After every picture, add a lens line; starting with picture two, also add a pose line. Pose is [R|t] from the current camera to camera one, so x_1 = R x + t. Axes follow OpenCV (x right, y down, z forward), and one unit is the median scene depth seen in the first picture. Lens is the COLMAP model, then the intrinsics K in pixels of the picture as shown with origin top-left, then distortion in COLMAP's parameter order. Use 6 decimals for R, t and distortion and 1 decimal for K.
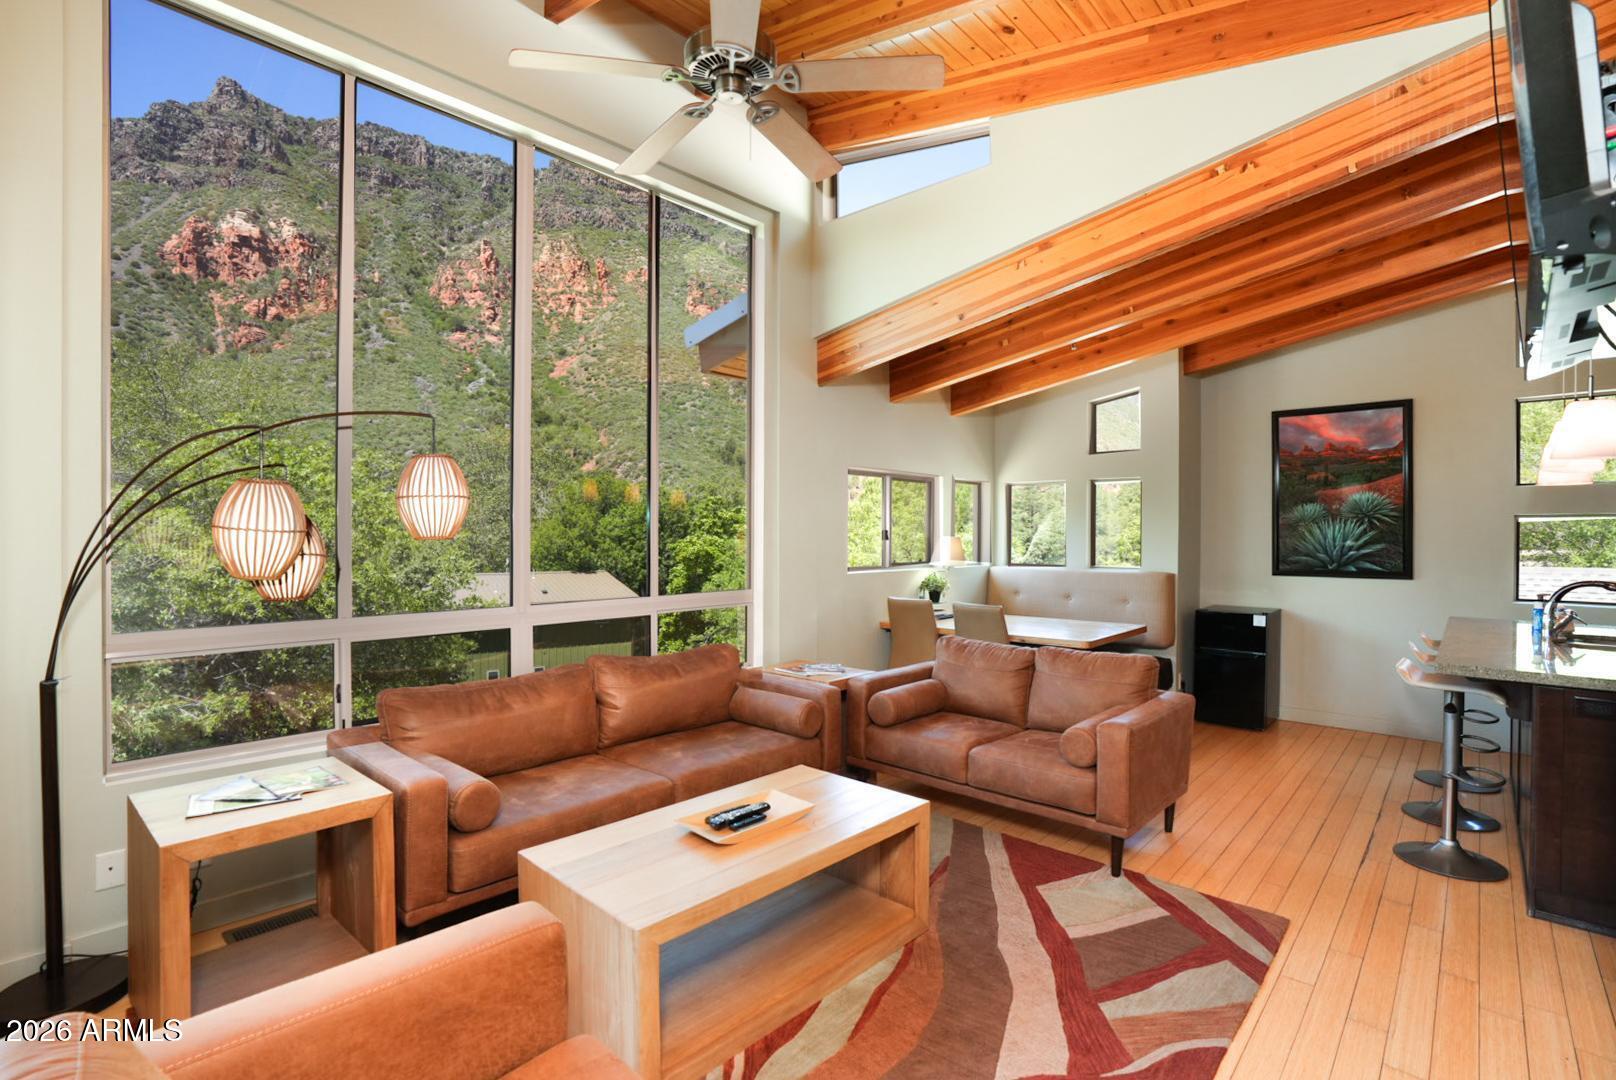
lens RADIAL K [[749.5, 0, 806.2], [0, 749.5, 540.3], [0, 0, 1]] dist [-0.069189, 0.024517]
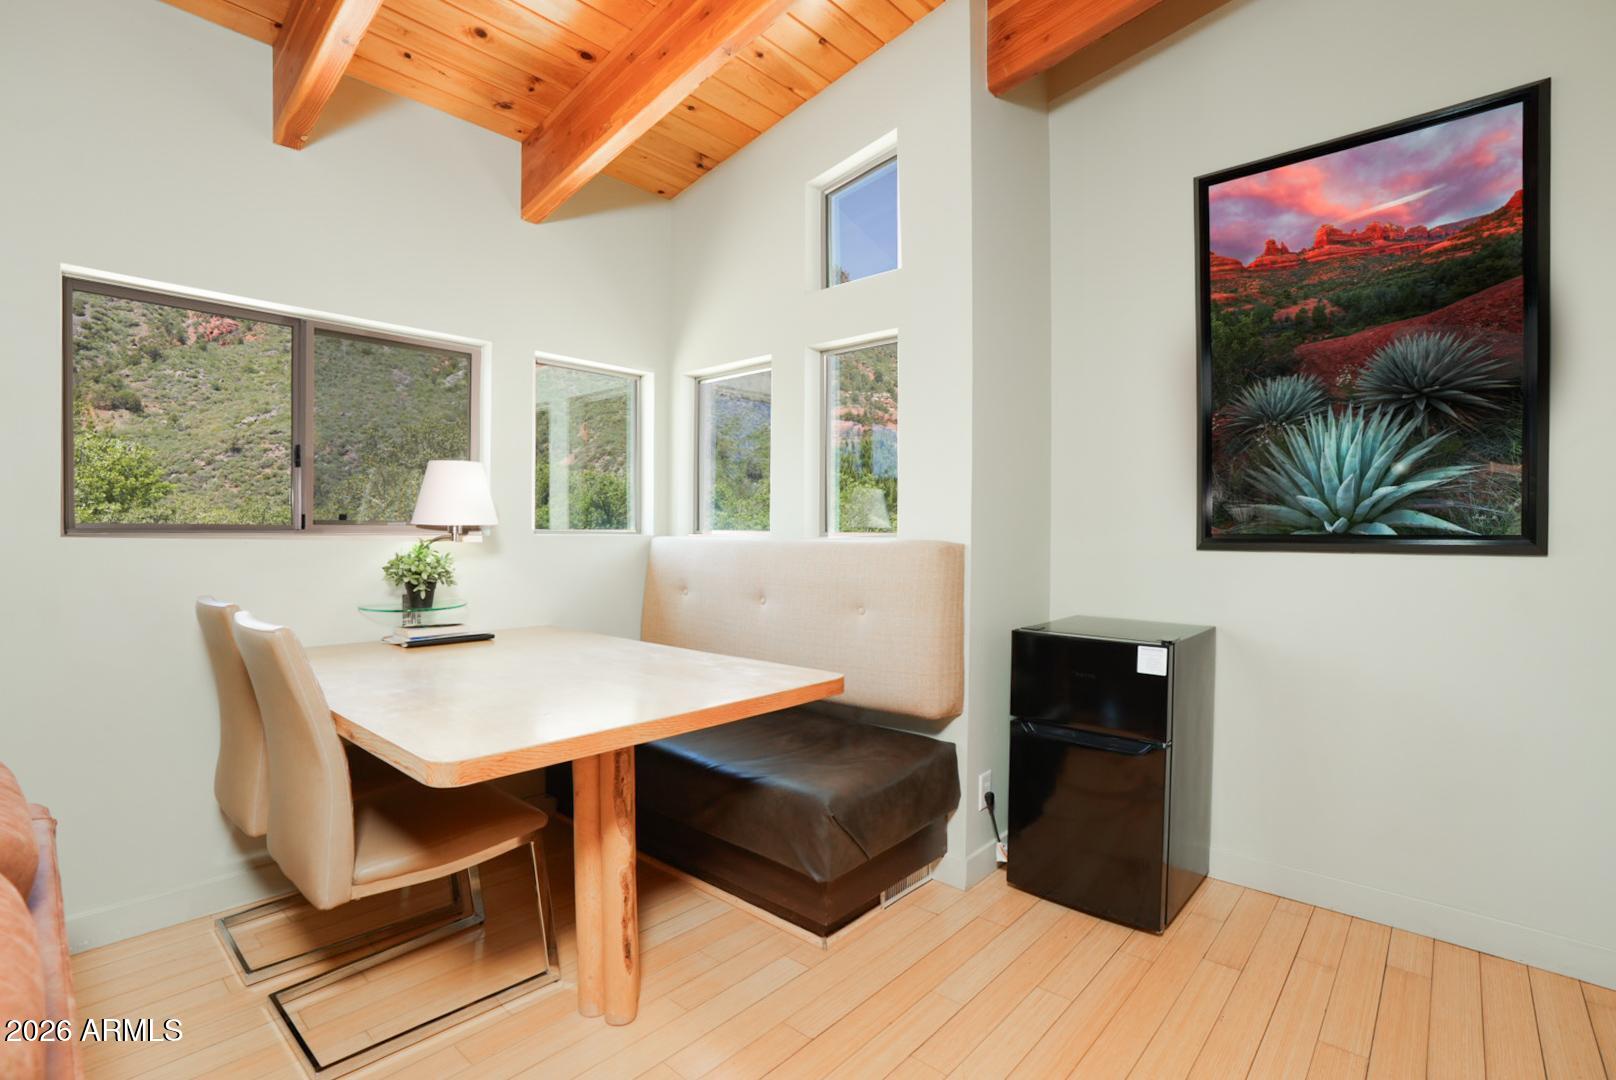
lens RADIAL K [[756.0, 0, 801.1], [0, 756.0, 537.3], [0, 0, 1]] dist [-0.059931, 0.020094]
pose [[0.999914, -0.000203, 0.013140, 0.419404], [0.000184, 0.999999, 0.001466, 0.042316], [-0.013140, -0.001463, 0.999913, 0.593322]]
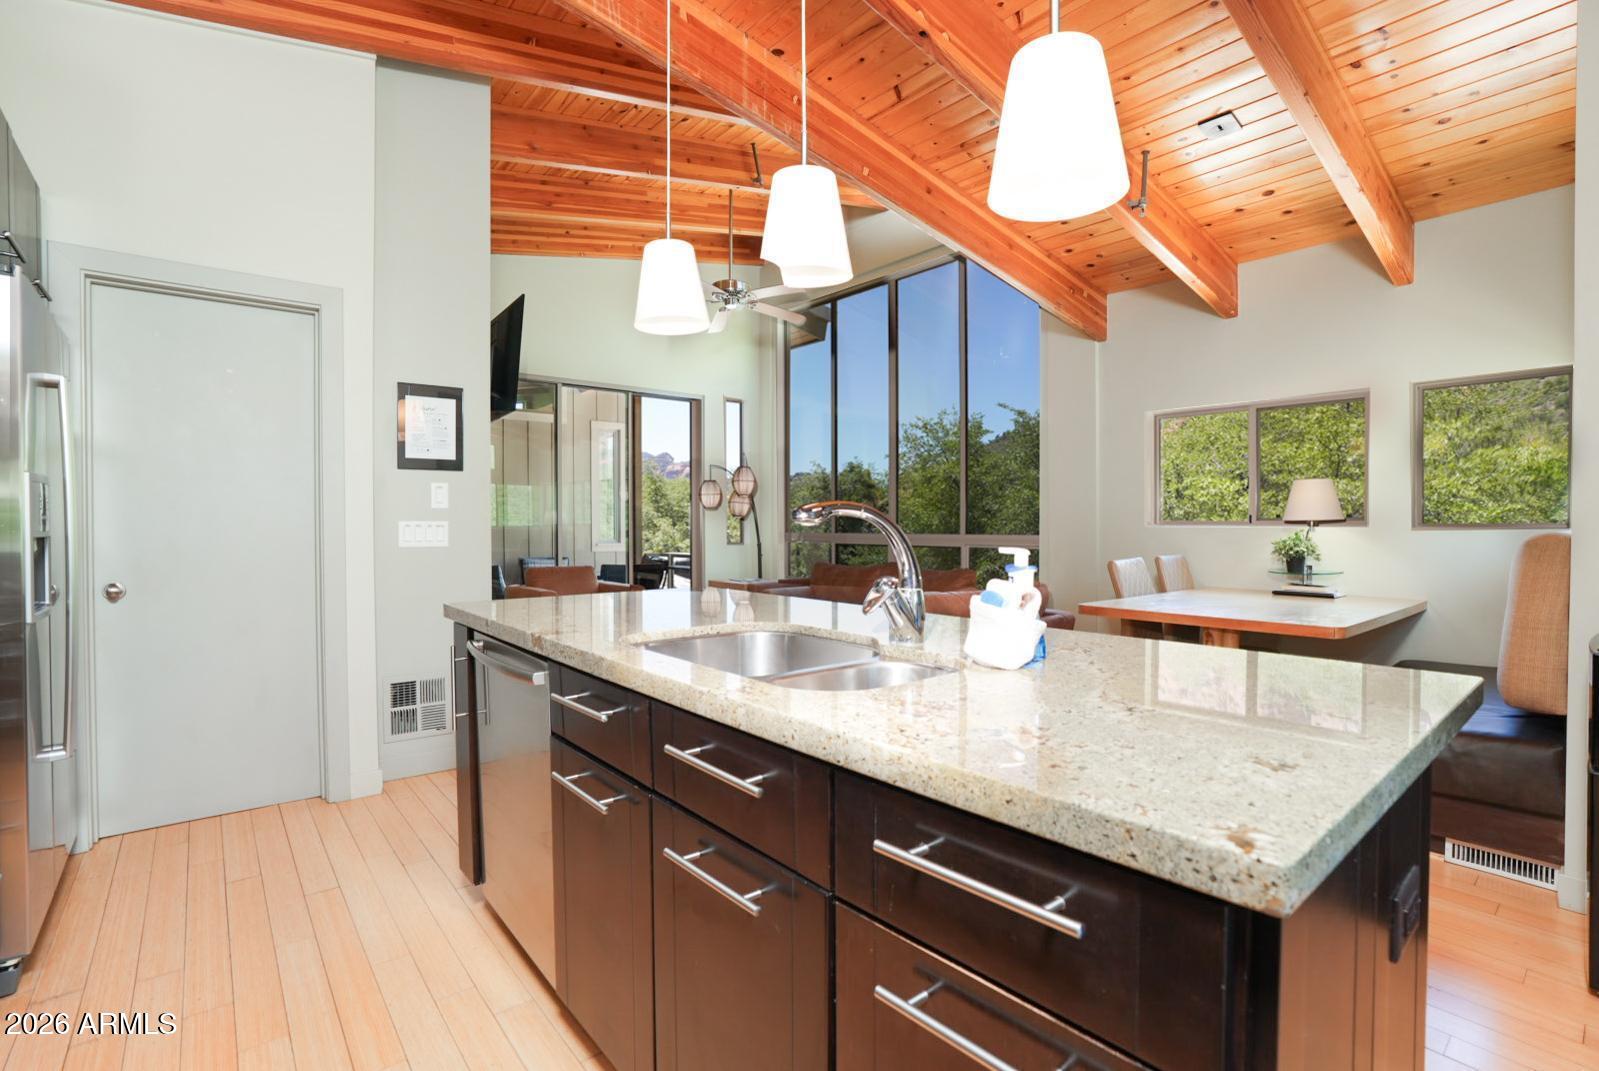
lens RADIAL K [[741.6, 0, 797.7], [0, 741.6, 535.8], [0, 0, 1]] dist [-0.069189, 0.024517]
pose [[-0.133870, 0.012020, -0.990926, 0.985808], [-0.008817, 0.999872, 0.013320, 0.045360], [0.990960, 0.010520, -0.133747, 0.663736]]
